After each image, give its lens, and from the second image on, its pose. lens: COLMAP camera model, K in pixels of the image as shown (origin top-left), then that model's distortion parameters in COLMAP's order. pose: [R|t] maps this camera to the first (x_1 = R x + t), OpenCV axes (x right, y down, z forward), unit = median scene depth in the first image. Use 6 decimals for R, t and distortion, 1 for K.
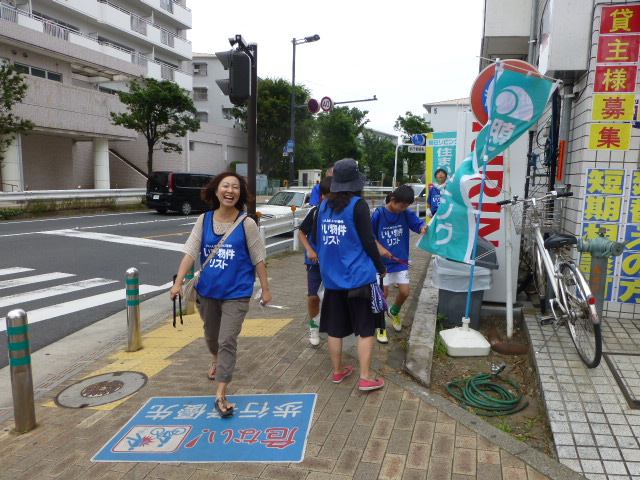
lens RADIAL K [[463.3, 0, 318.7], [0, 463.3, 242.7], [0, 0, 1]] dist [-0.045924, 0.016979]
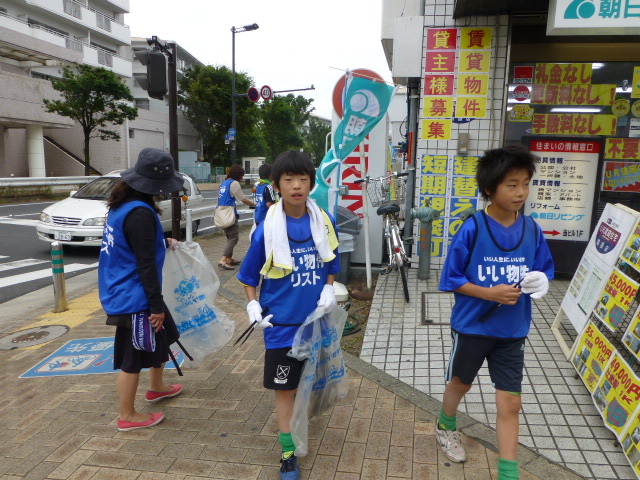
lens RADIAL K [[463.3, 0, 323.0], [0, 463.3, 242.9], [0, 0, 1]] dist [-0.045924, 0.016979]
pose [[0.993658, -0.021235, 0.110426, 0.098575], [0.018277, 0.999448, 0.027735, 0.028002], [-0.110954, -0.025541, 0.993497, -0.163385]]
